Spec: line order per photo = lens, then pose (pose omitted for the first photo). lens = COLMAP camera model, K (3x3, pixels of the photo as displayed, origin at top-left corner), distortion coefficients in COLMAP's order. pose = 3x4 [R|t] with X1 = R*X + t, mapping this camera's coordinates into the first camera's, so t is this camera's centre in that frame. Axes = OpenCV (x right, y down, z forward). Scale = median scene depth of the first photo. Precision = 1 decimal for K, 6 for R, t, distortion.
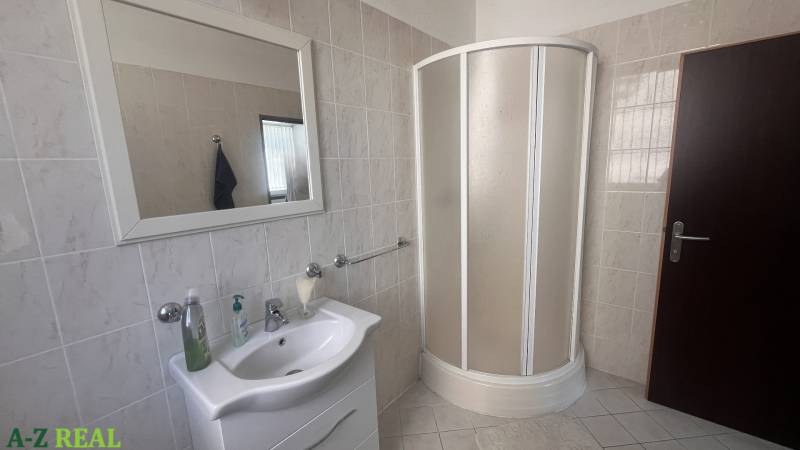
lens RADIAL K [[329.9, 0, 400.4], [0, 329.9, 224.7], [0, 0, 1]] dist [-0.000224, -0.000190]
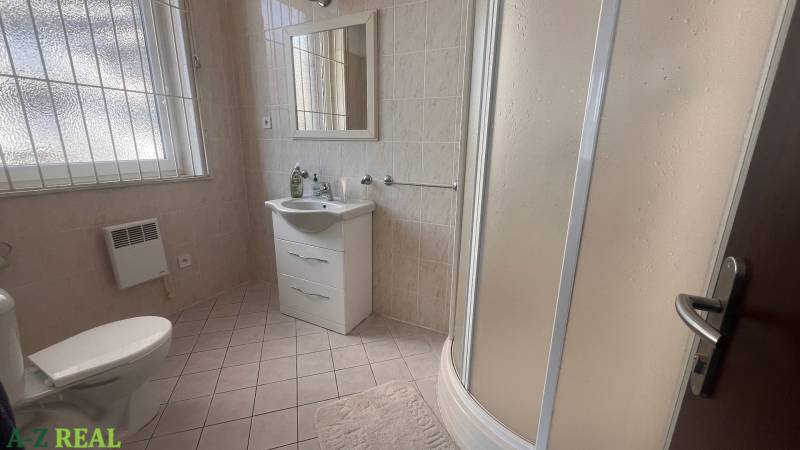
lens RADIAL K [[329.9, 0, 401.1], [0, 329.9, 221.7], [0, 0, 1]] dist [-0.000224, -0.000190]
pose [[0.188221, 0.273722, -0.943212, 1.157790], [-0.179309, 0.953813, 0.241016, -0.062929], [0.965619, 0.123762, 0.228609, 0.792301]]
